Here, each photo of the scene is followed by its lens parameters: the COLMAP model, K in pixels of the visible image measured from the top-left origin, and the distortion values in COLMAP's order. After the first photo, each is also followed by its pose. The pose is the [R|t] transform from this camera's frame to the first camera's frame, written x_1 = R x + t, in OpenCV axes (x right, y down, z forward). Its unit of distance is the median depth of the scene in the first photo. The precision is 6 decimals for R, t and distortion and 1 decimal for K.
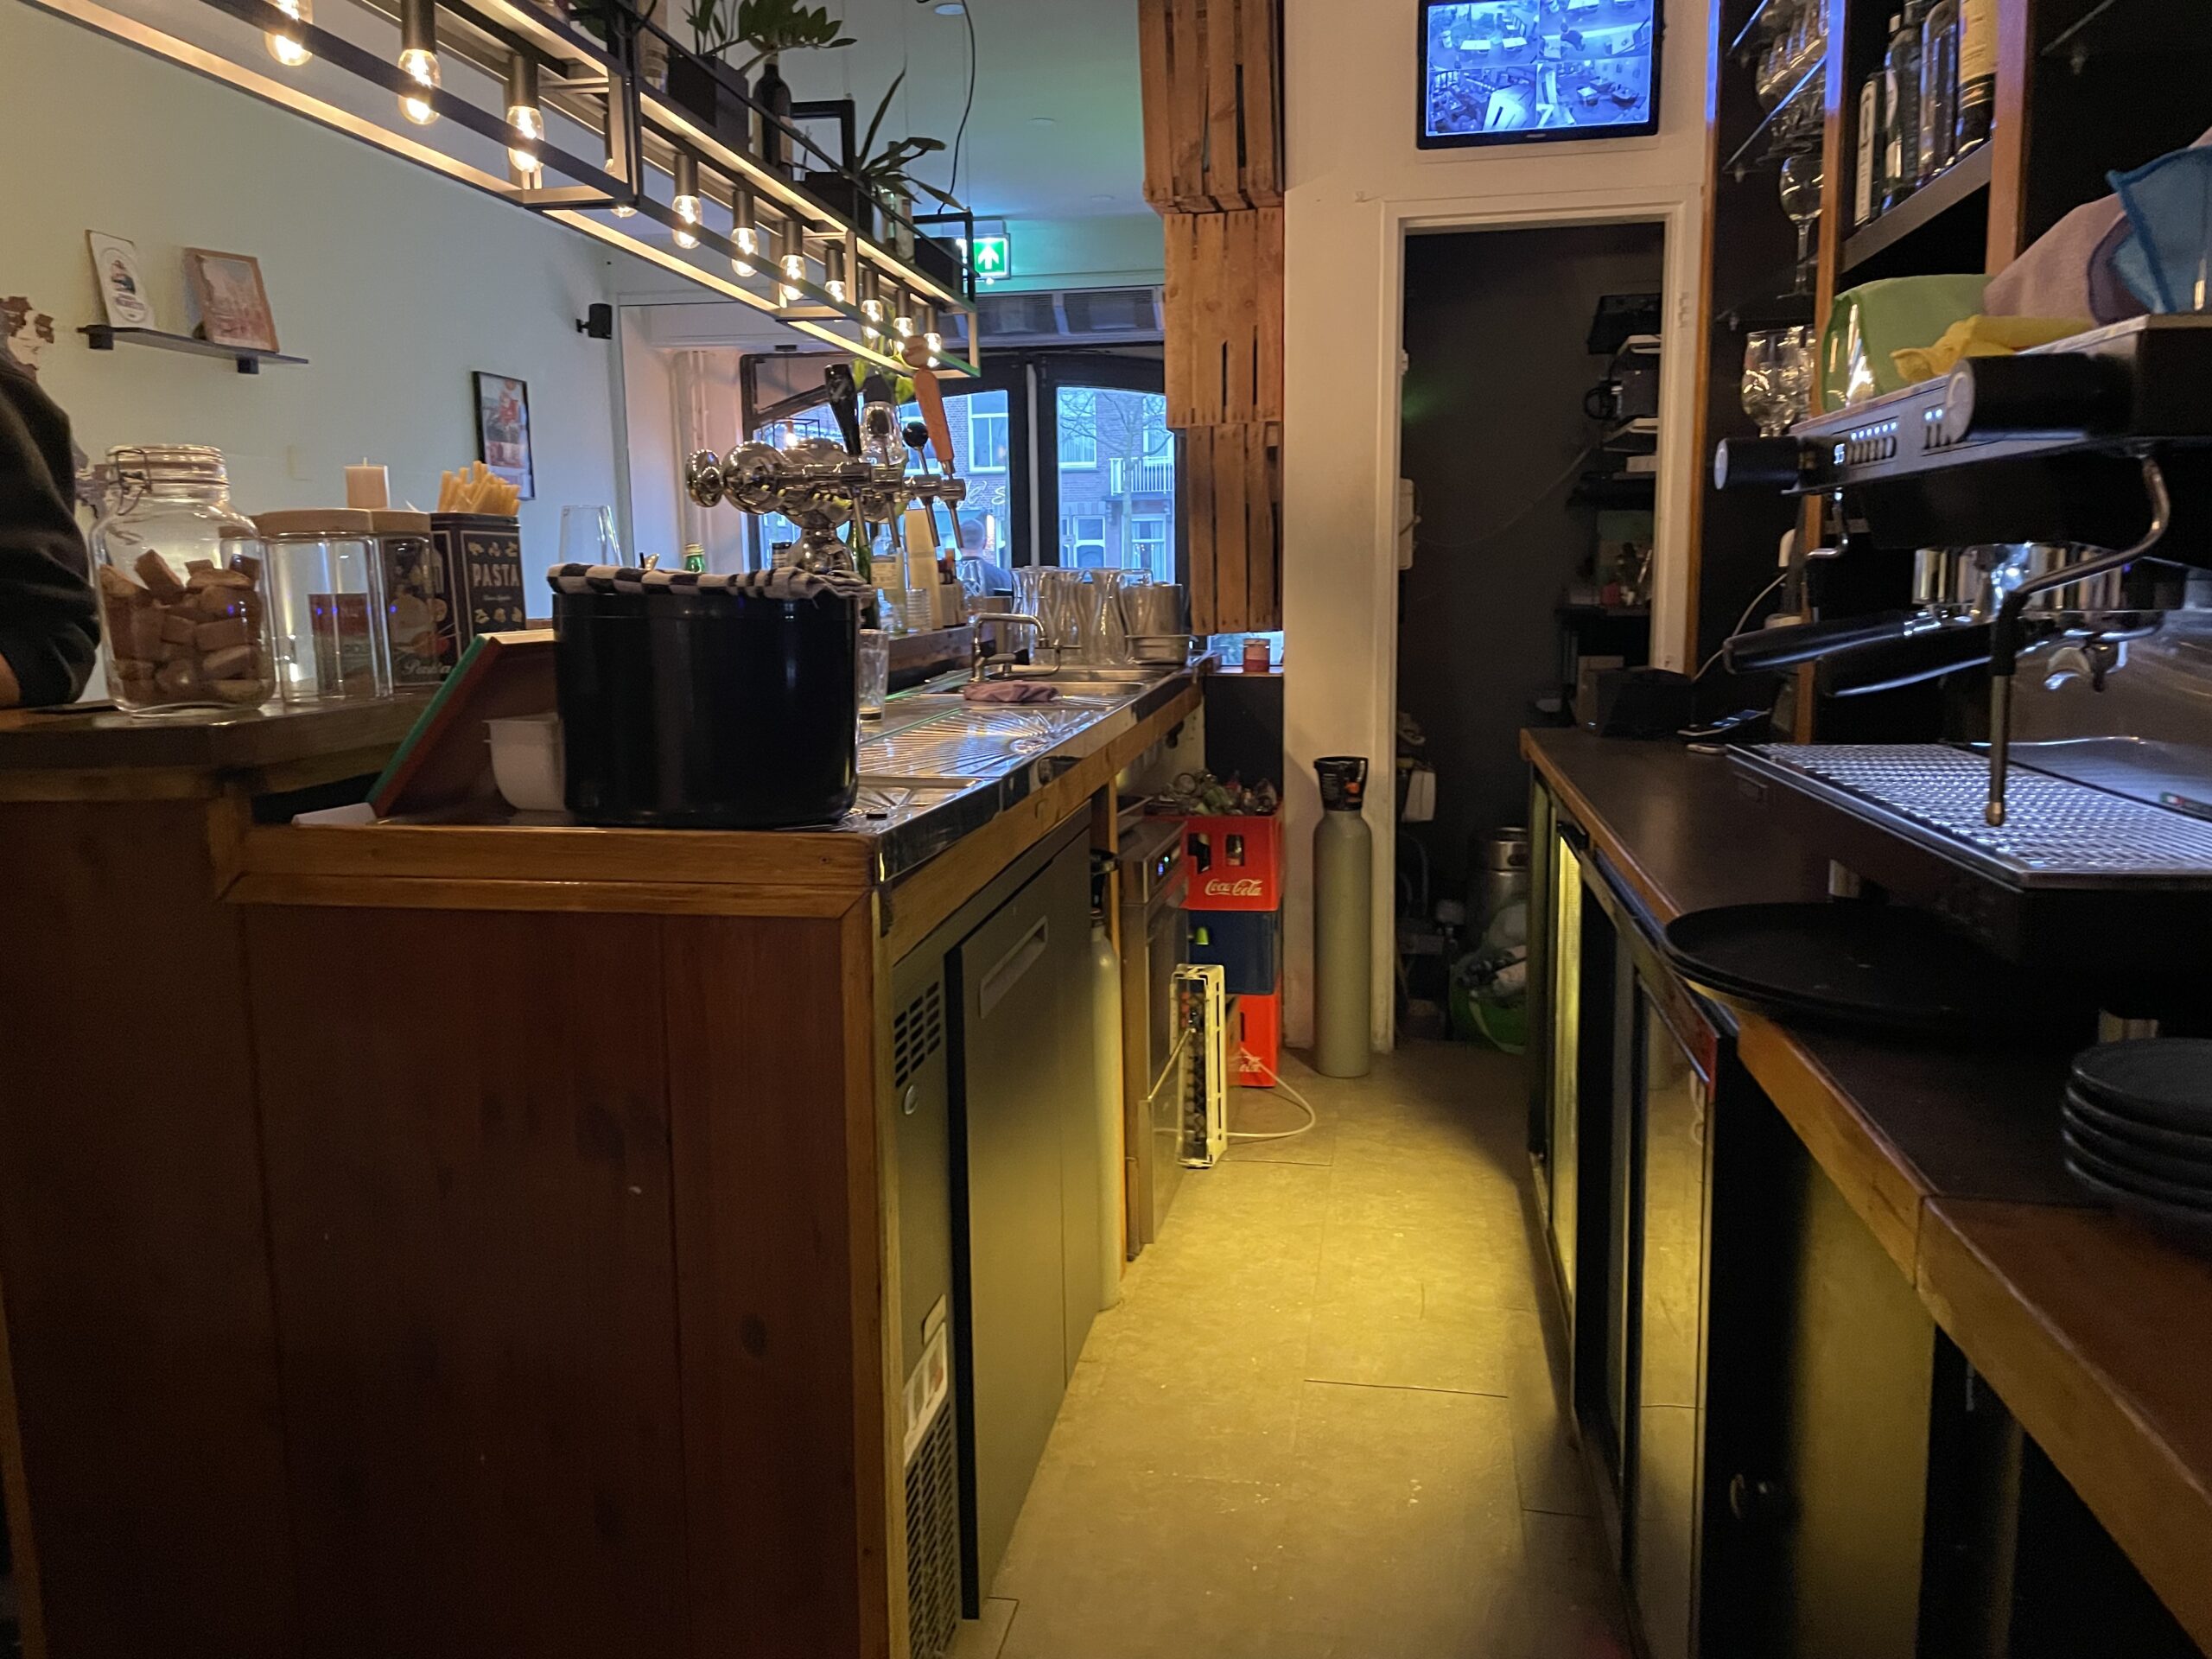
lens RADIAL K [[1656.4, 0, 1083.7], [0, 1656.4, 830.1], [0, 0, 1]] dist [0.057509, -0.078326]
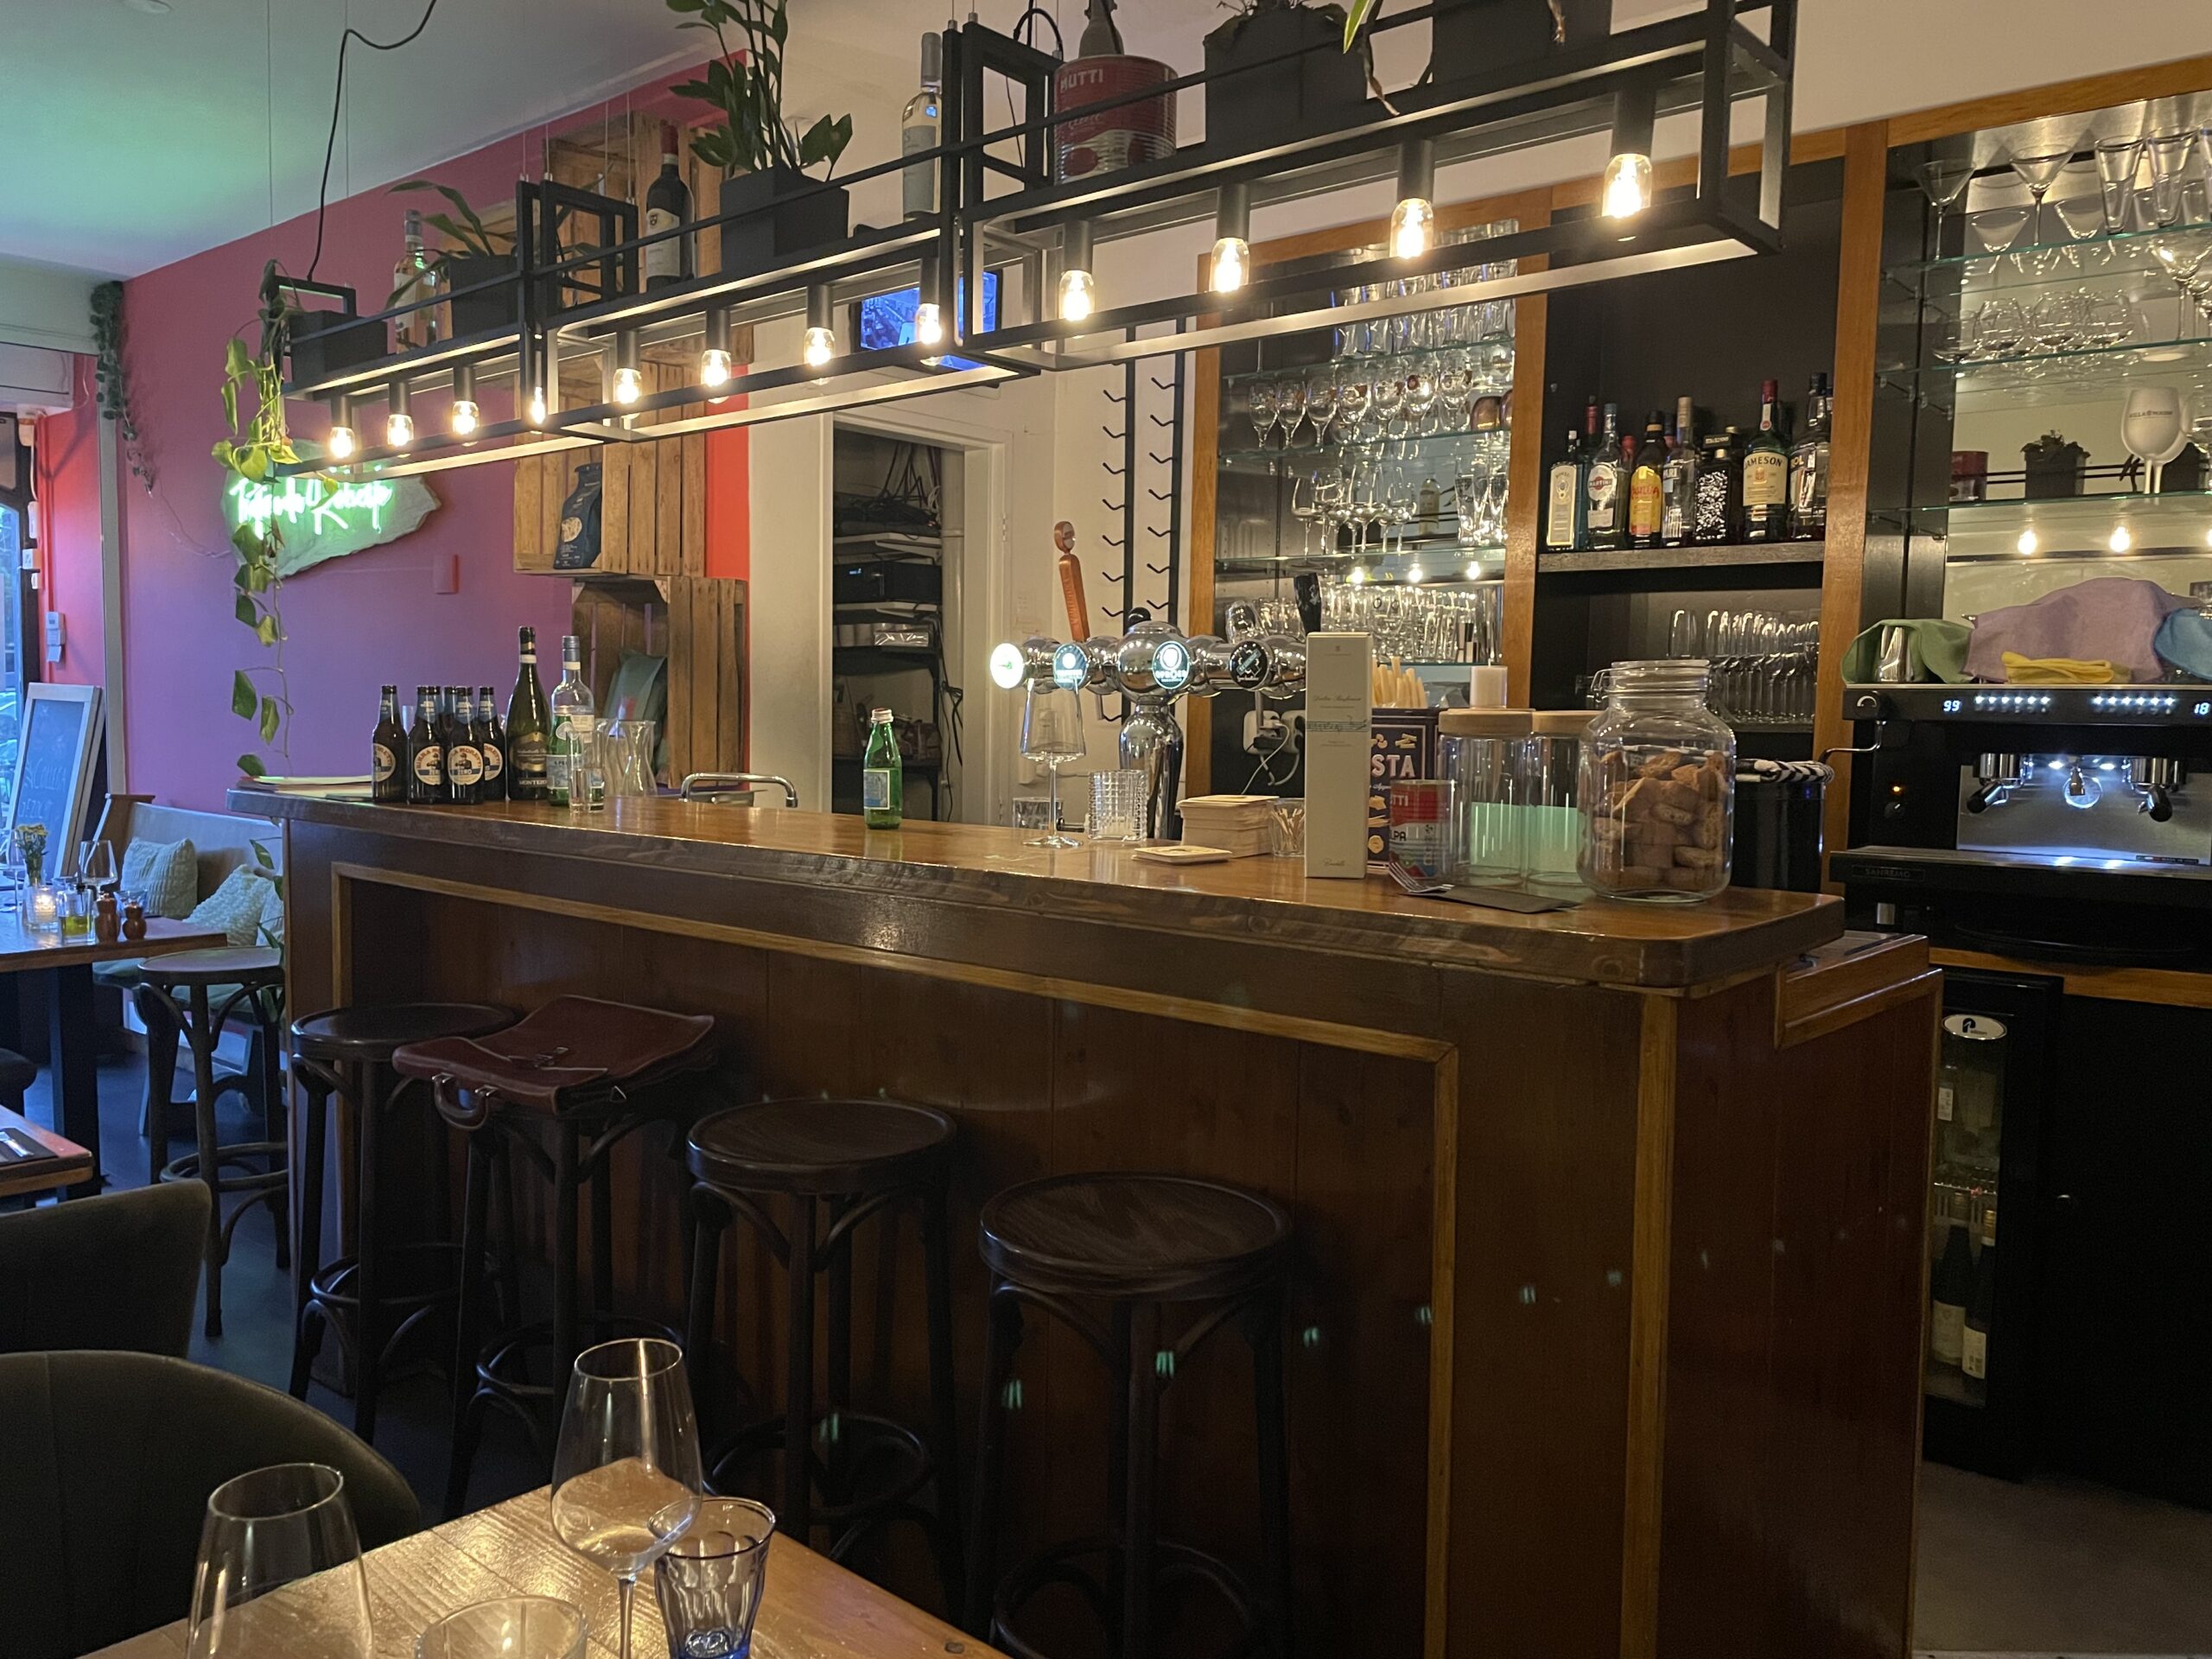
lens RADIAL K [[1656.4, 0, 1114.5], [0, 1656.4, 828.1], [0, 0, 1]] dist [0.057509, -0.078326]
pose [[0.508838, -0.044306, 0.859721, -0.334803], [0.107095, 0.994175, -0.012151, -0.029502], [-0.854175, 0.098255, 0.510619, 0.152255]]
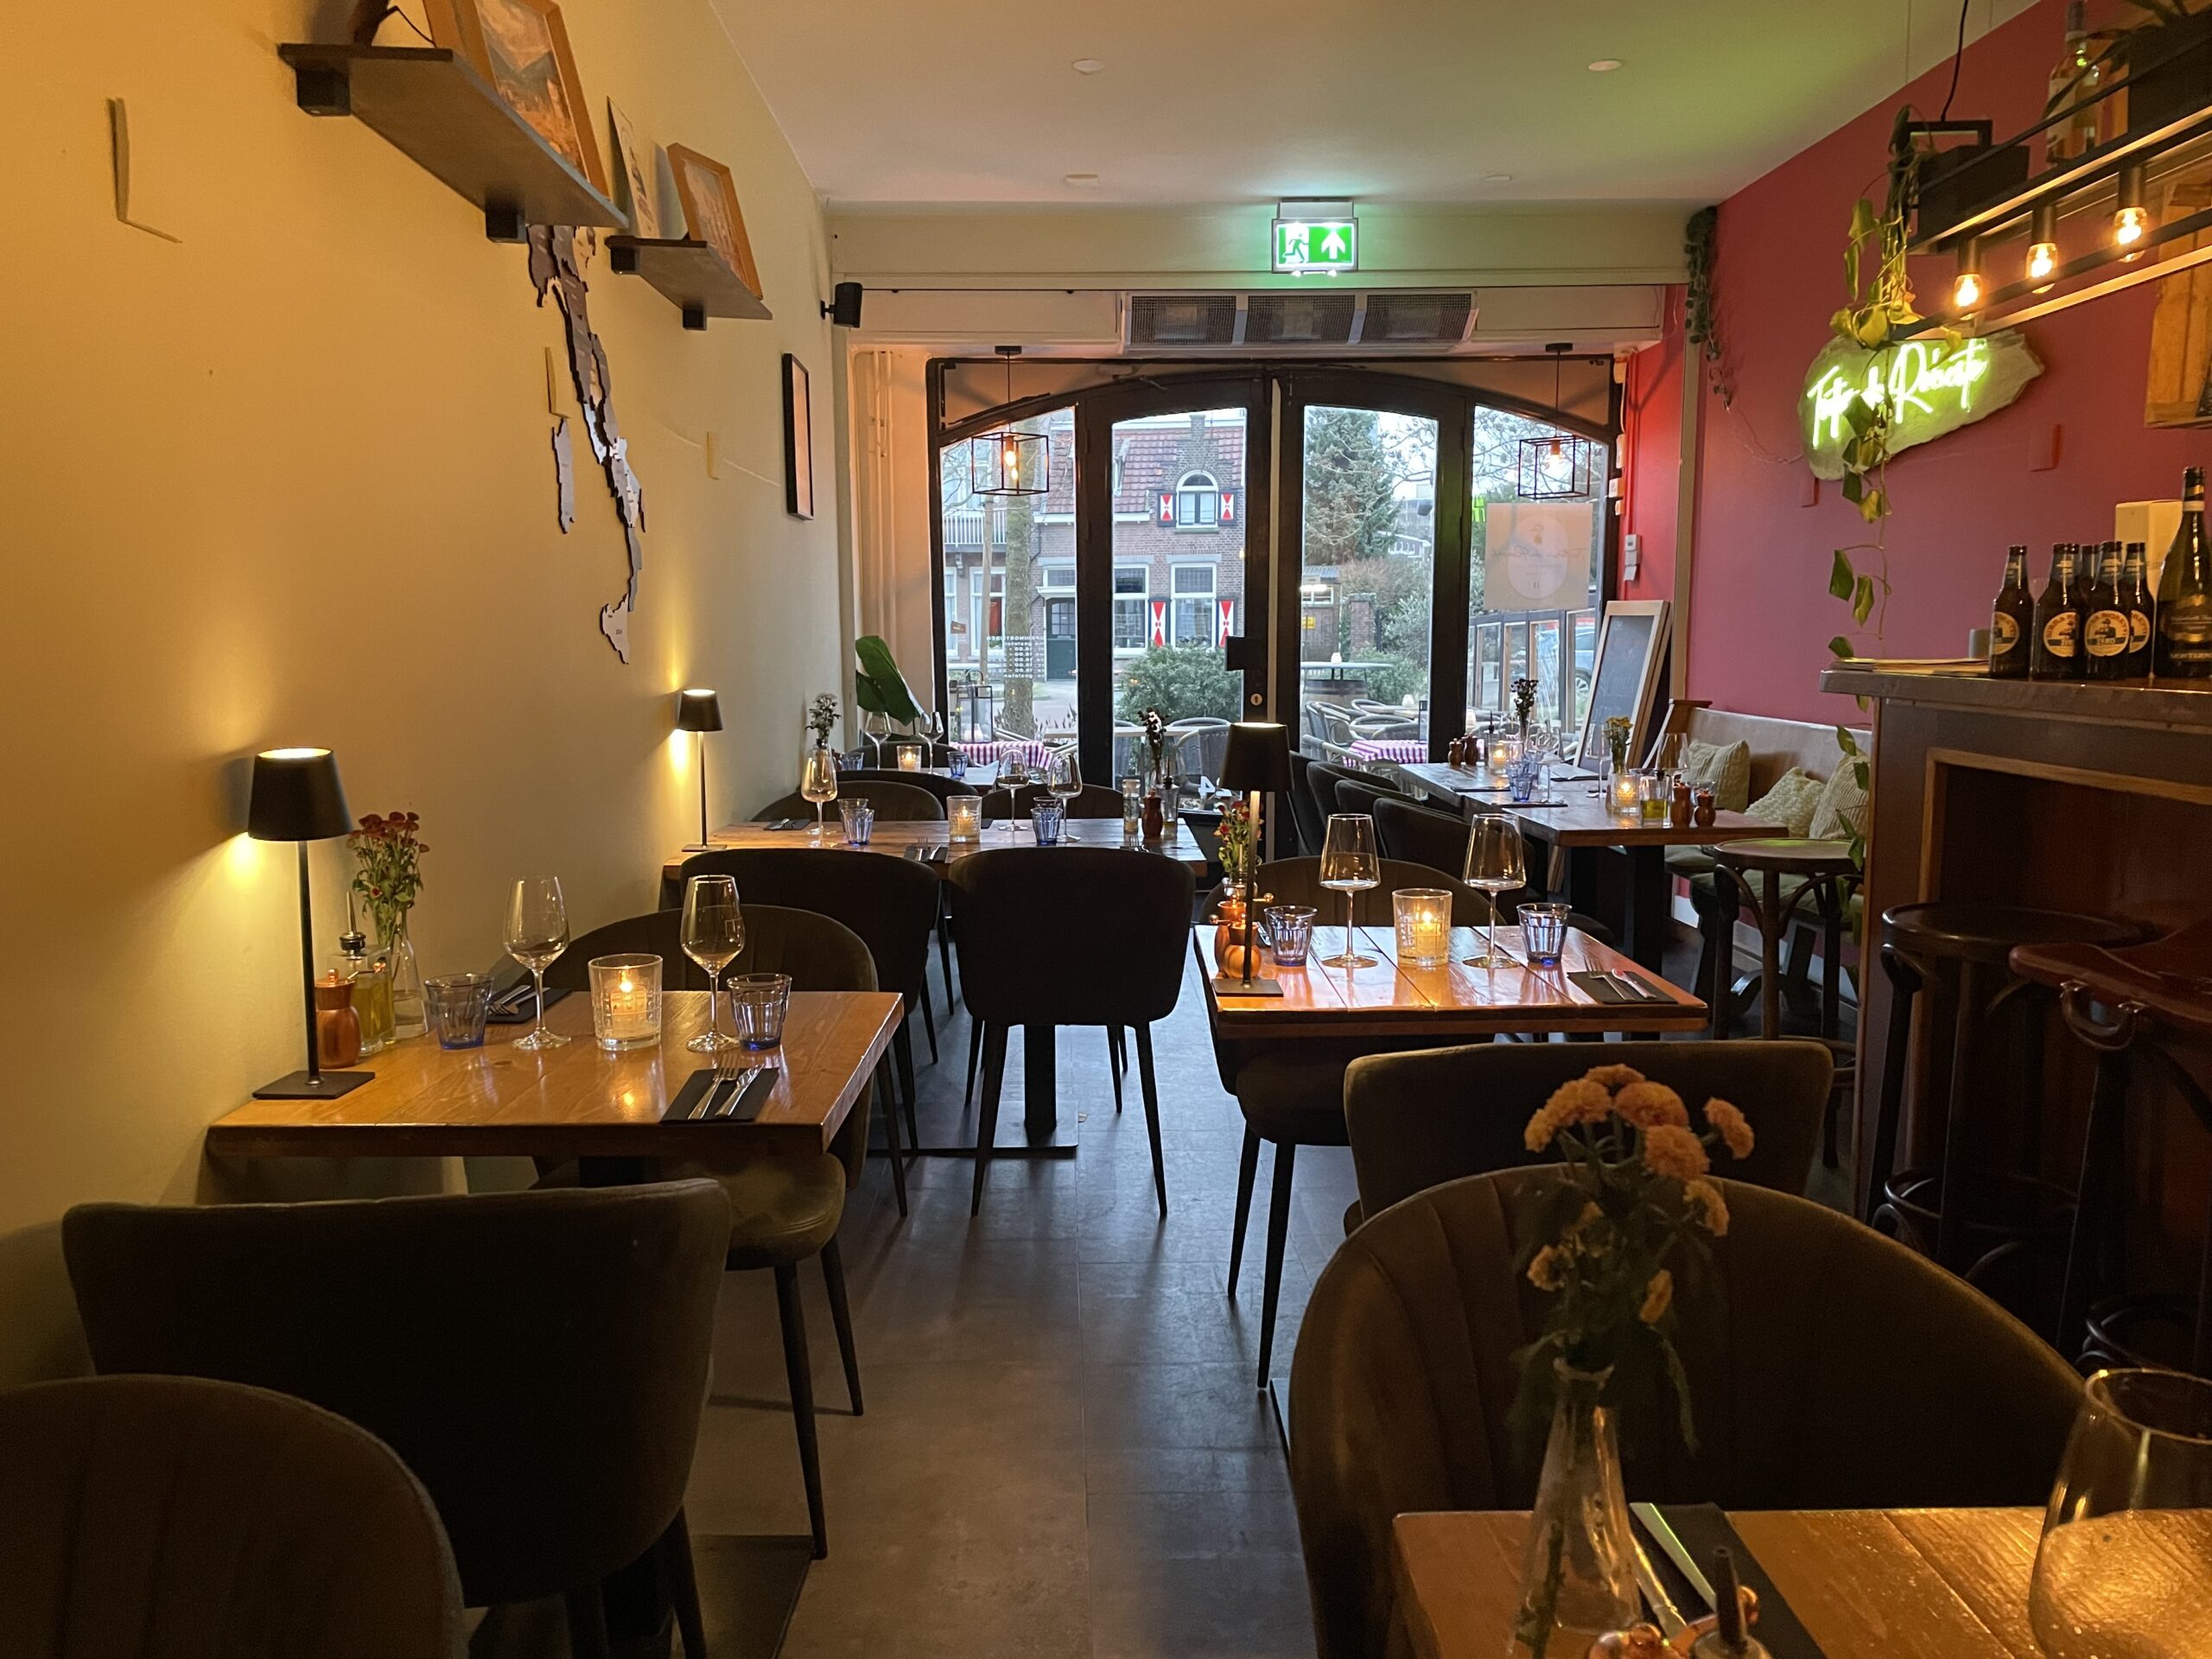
lens RADIAL K [[1656.4, 0, 1105.9], [0, 1656.4, 838.8], [0, 0, 1]] dist [0.057509, -0.078326]
pose [[0.982422, -0.017866, 0.185817, -0.336315], [0.022855, 0.999433, -0.024742, -0.020390], [-0.185269, 0.028554, 0.982273, 0.187847]]
